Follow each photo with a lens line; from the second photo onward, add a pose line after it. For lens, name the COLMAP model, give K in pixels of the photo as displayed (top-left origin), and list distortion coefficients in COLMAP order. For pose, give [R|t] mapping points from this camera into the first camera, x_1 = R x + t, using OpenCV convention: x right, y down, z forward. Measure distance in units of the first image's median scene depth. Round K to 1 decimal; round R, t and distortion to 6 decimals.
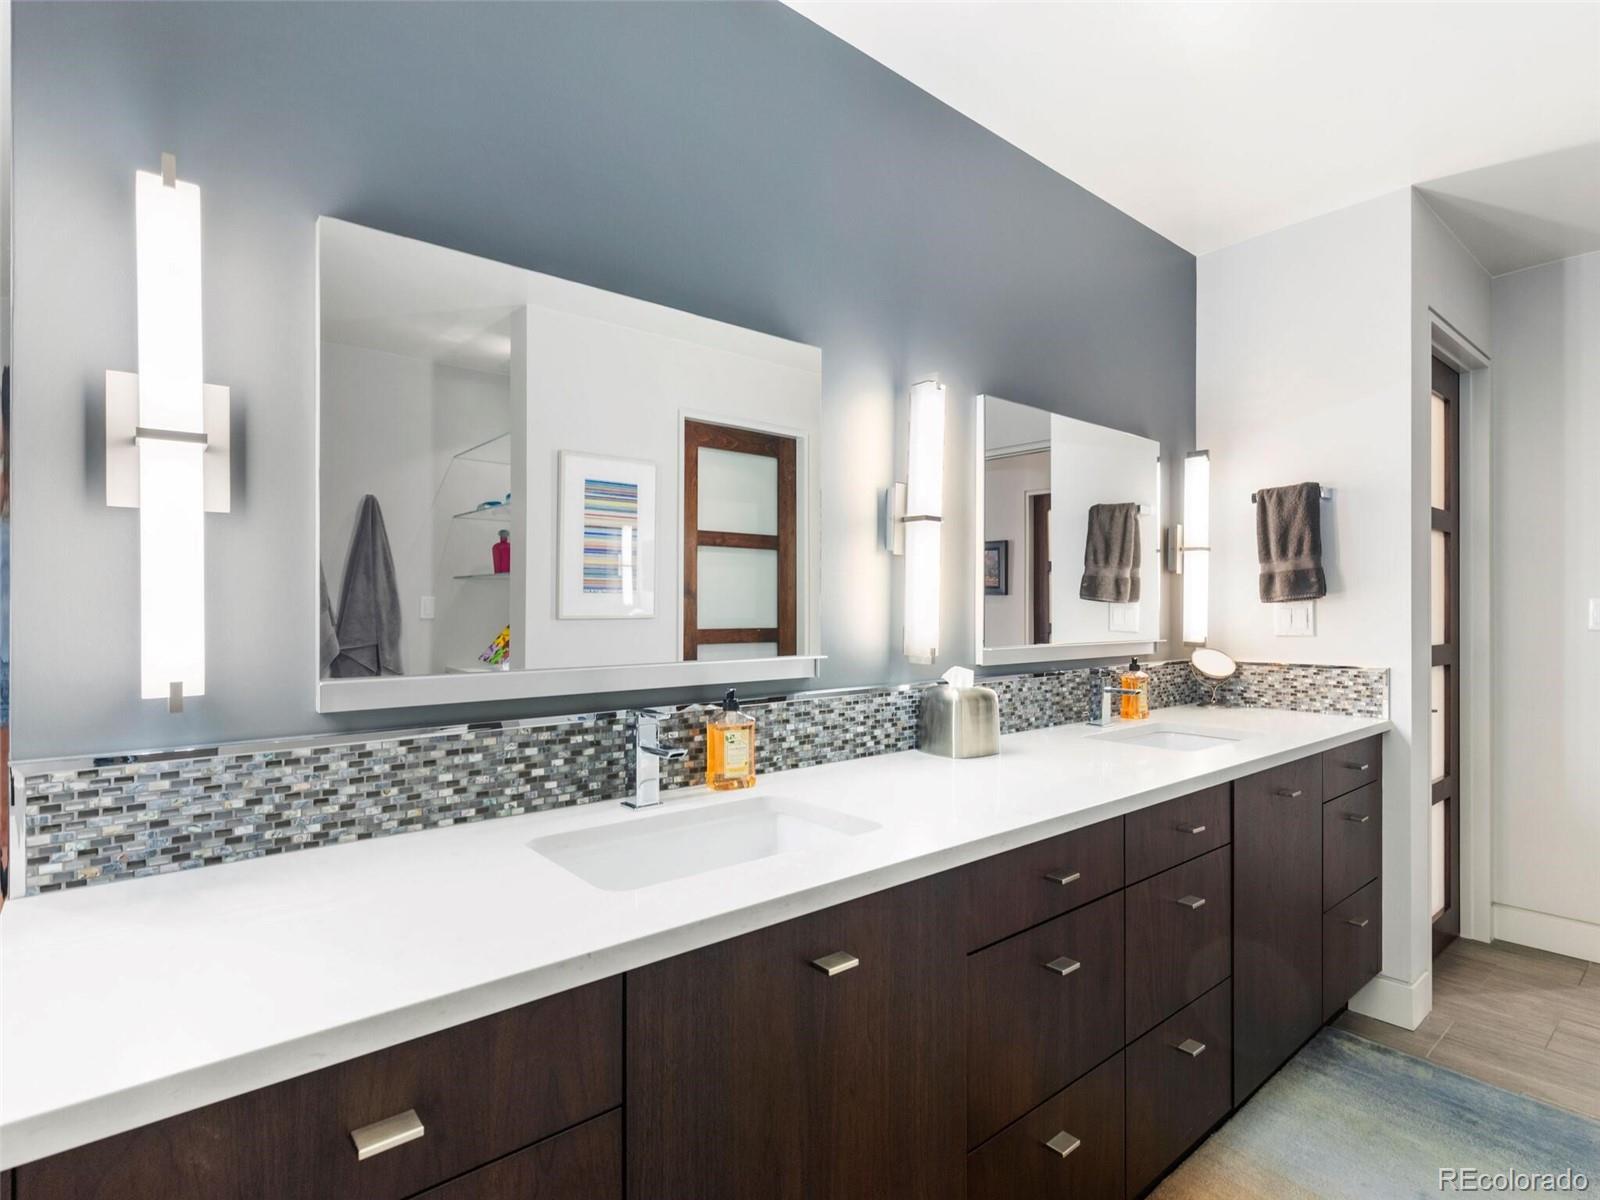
lens RADIAL K [[811.8, 0, 808.5], [0, 811.8, 606.5], [0, 0, 1]] dist [0.003143, -0.001877]
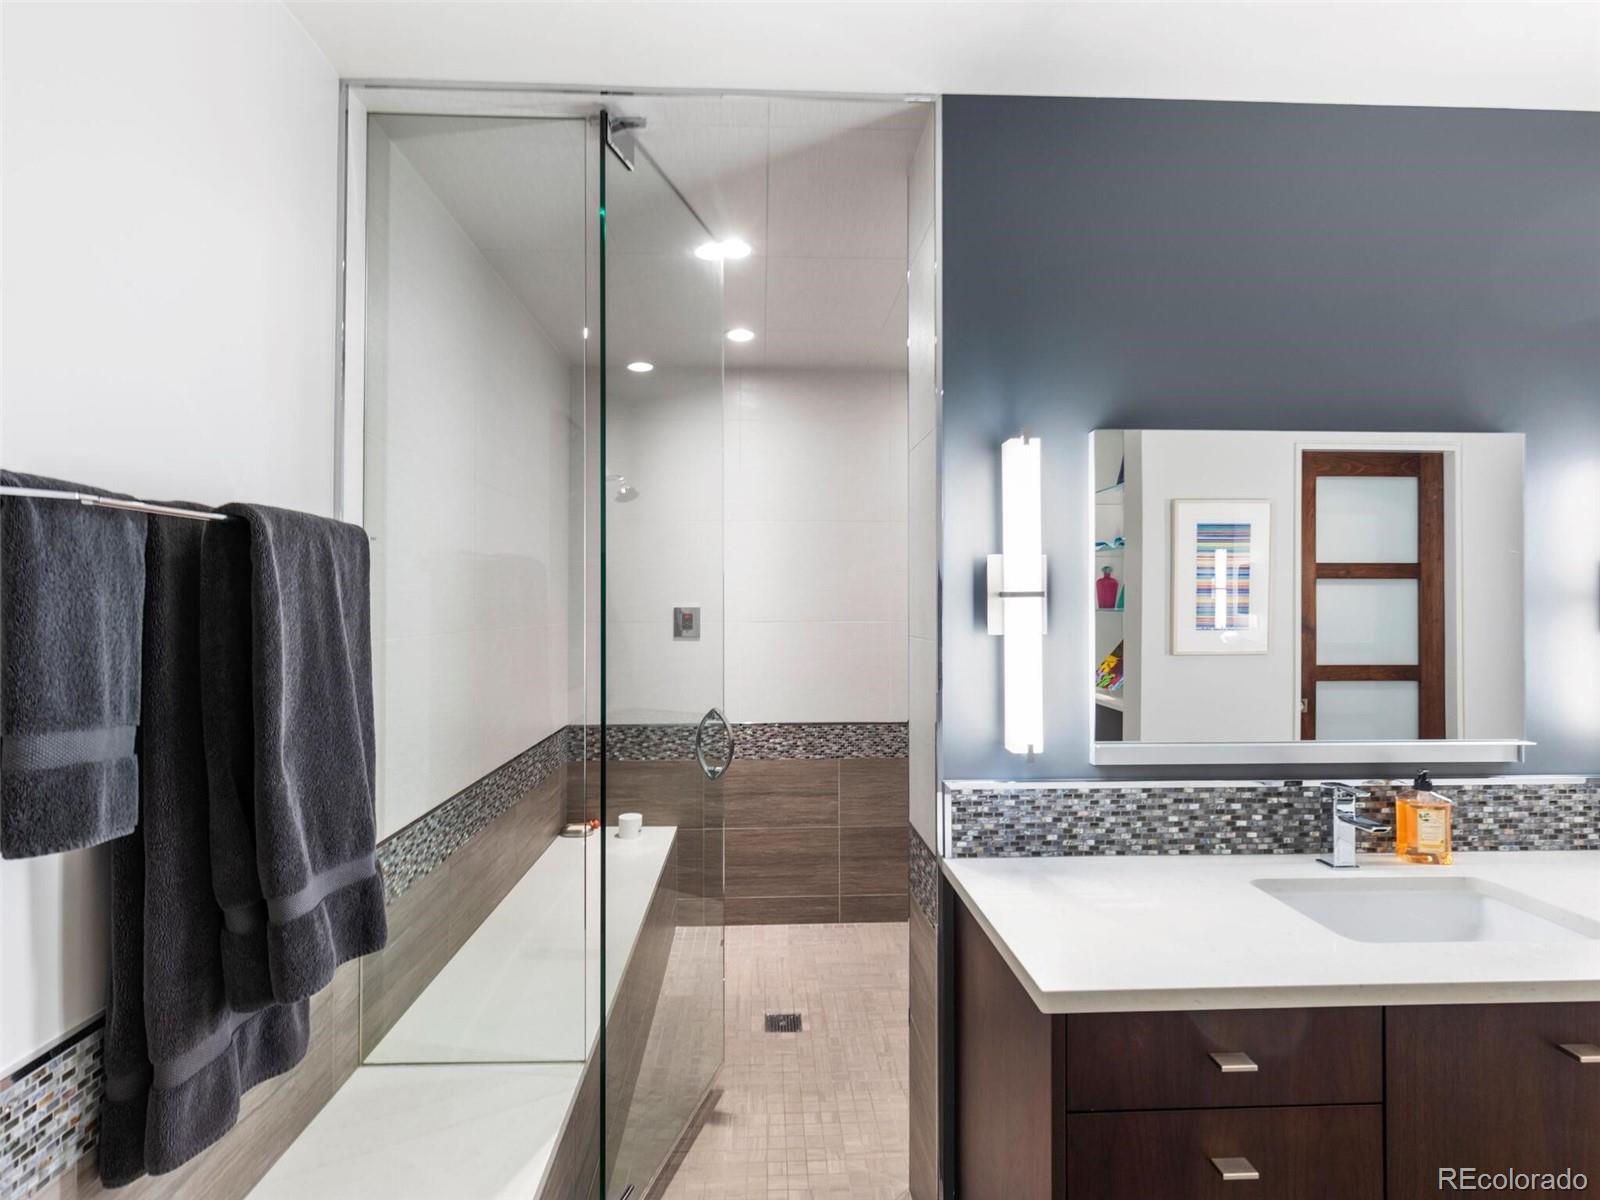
lens RADIAL K [[811.8, 0, 793.6], [0, 811.8, 594.0], [0, 0, 1]] dist [0.003143, -0.001877]
pose [[0.791428, -0.004870, -0.611243, -0.104123], [0.000079, 0.999969, -0.007866, -0.136012], [0.611263, 0.006177, 0.791404, -0.407990]]
